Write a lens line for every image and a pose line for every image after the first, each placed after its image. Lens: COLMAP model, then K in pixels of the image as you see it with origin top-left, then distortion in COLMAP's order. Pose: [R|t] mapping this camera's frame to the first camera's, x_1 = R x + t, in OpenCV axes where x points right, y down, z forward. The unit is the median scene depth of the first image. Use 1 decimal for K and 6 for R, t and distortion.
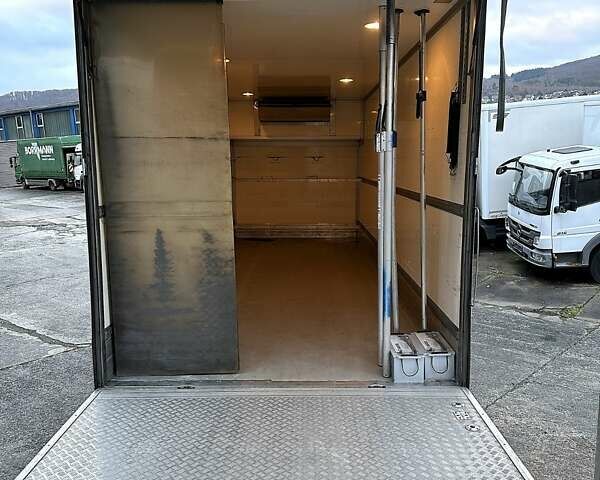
lens RADIAL K [[567.6, 0, 300.0], [0, 567.6, 240.0], [0, 0, 1]] dist [0.010708, 0.009901]
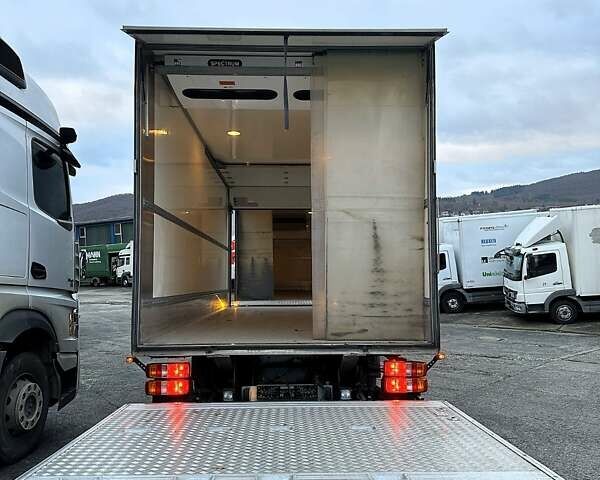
lens RADIAL K [[567.6, 0, 300.0], [0, 567.6, 240.0], [0, 0, 1]] dist [0.010708, 0.009901]
pose [[0.999817, -0.002054, 0.019031, -0.002058], [0.005746, 0.980583, -0.196019, 0.067402], [-0.018259, 0.196092, 0.980415, -0.294527]]
